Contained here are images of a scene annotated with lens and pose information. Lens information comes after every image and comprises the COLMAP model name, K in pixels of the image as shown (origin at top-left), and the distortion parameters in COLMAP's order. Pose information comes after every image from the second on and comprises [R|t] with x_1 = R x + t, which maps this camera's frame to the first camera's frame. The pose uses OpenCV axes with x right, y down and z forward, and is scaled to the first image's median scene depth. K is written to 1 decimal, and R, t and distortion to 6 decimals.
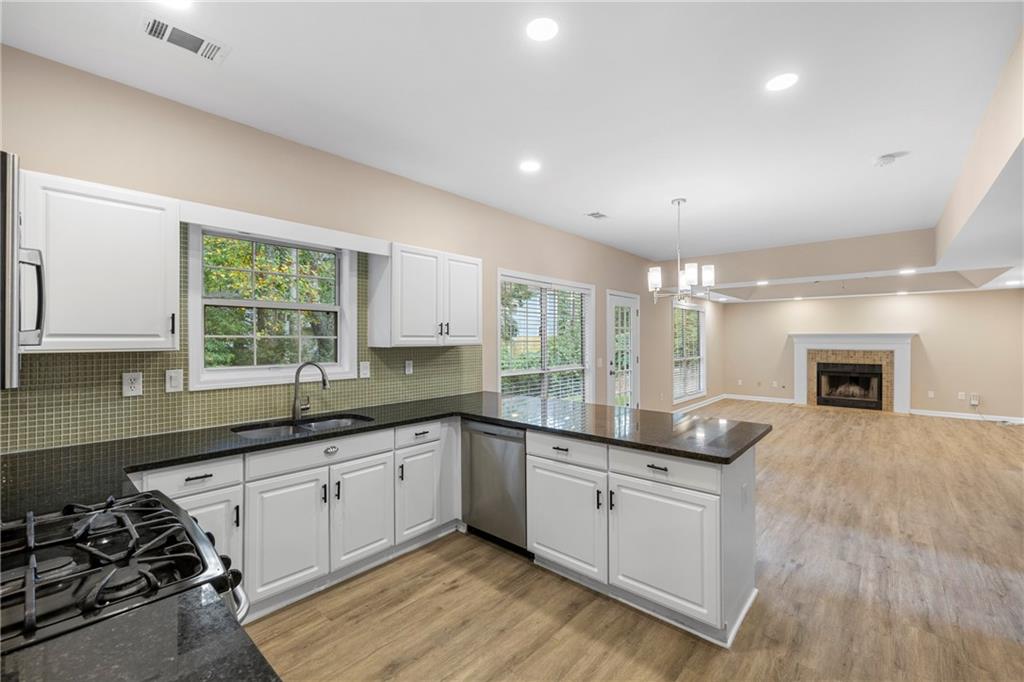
lens RADIAL K [[429.3, 0, 522.7], [0, 429.3, 333.3], [0, 0, 1]] dist [0.002456, -0.000985]
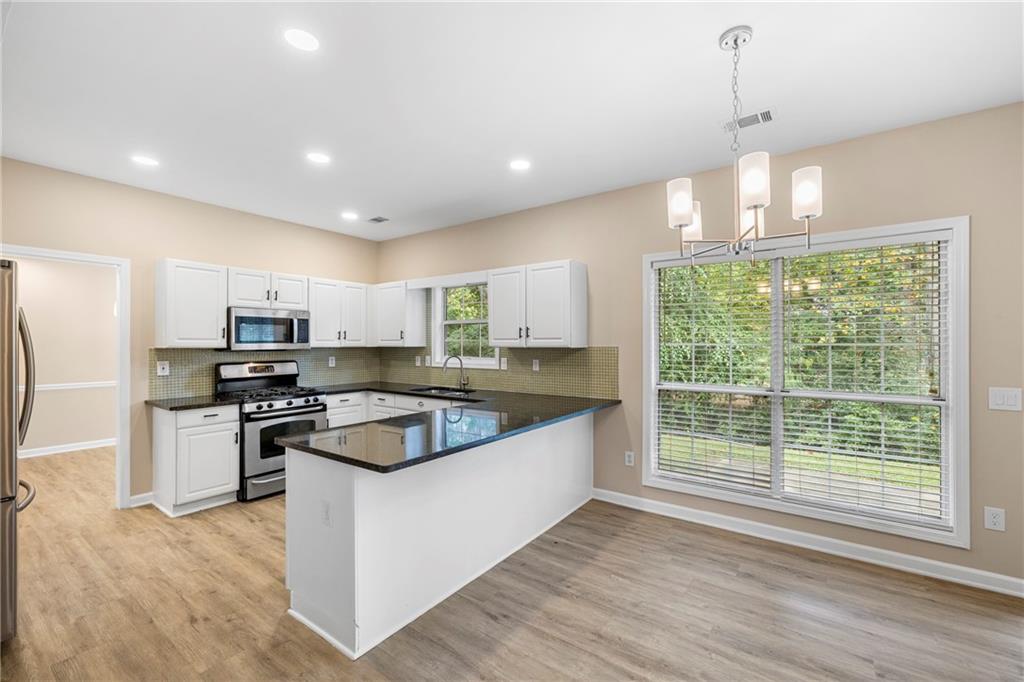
lens RADIAL K [[429.3, 0, 512.1], [0, 429.3, 340.2], [0, 0, 1]] dist [0.002456, -0.000985]
pose [[0.080413, -0.003252, -0.996756, 1.023356], [0.015011, 0.999885, -0.002051, 0.012440], [0.996649, -0.014798, 0.080452, 0.927455]]
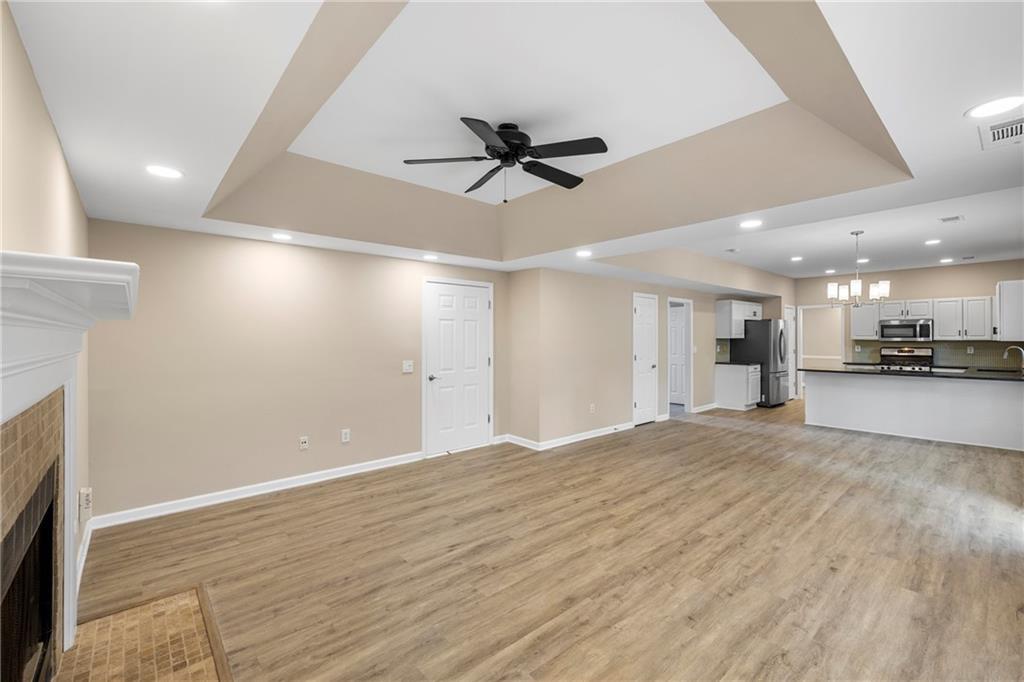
lens RADIAL K [[429.3, 0, 512.1], [0, 429.3, 342.3], [0, 0, 1]] dist [0.002456, -0.000985]
pose [[-0.988373, -0.000504, 0.152046, 1.553266], [-0.001260, 0.999987, -0.004876, 0.050014], [-0.152042, -0.005010, -0.988361, 3.166765]]
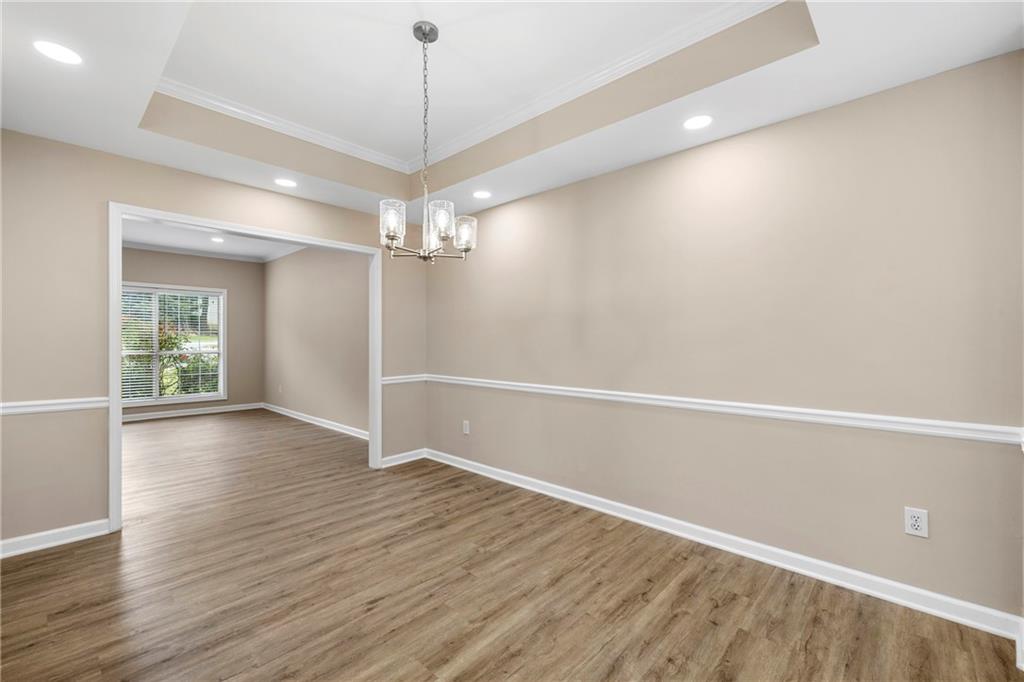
lens RADIAL K [[429.3, 0, 514.0], [0, 429.3, 347.4], [0, 0, 1]] dist [0.002456, -0.000985]
pose [[-0.999224, 0.001007, 0.039372, -0.798432], [0.000737, 0.999976, -0.006854, 0.064298], [-0.039378, -0.006819, -0.999201, 0.354131]]
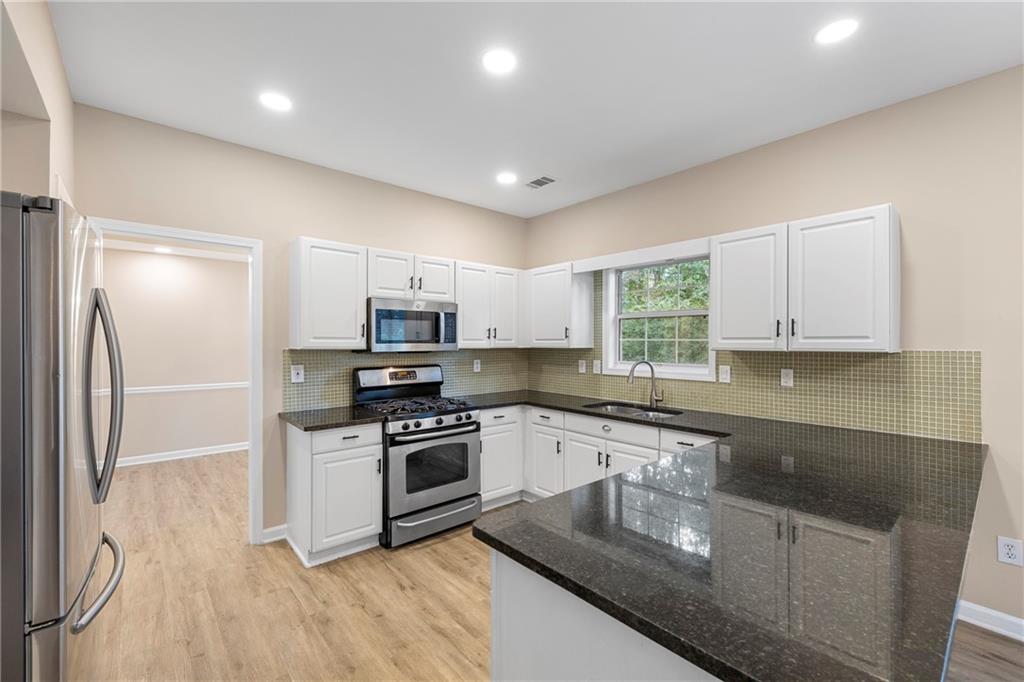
lens RADIAL K [[429.3, 0, 510.8], [0, 429.3, 340.6], [0, 0, 1]] dist [0.002456, -0.000985]
pose [[-0.147736, -0.000118, -0.989027, 0.650740], [0.013520, 0.999906, -0.002139, 0.006400], [0.988934, -0.013687, -0.147720, 0.681678]]
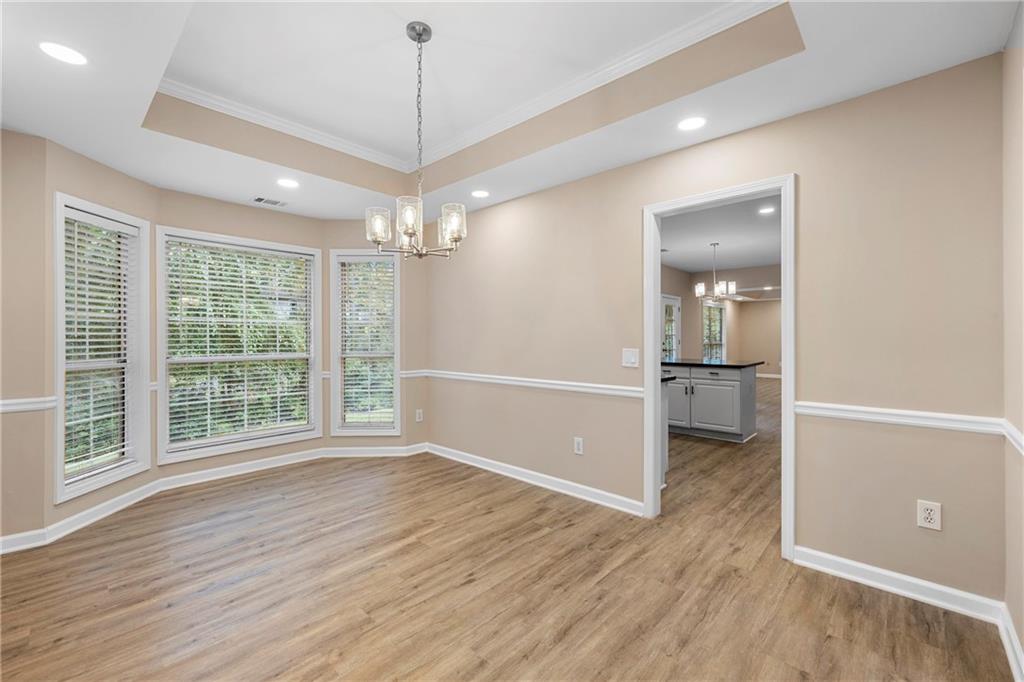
lens RADIAL K [[429.3, 0, 516.4], [0, 429.3, 338.4], [0, 0, 1]] dist [0.002456, -0.000985]
pose [[0.999300, 0.002832, -0.037312, -0.465250], [-0.001954, 0.999721, 0.023536, 0.035768], [0.037368, -0.023446, 0.999026, -0.952894]]
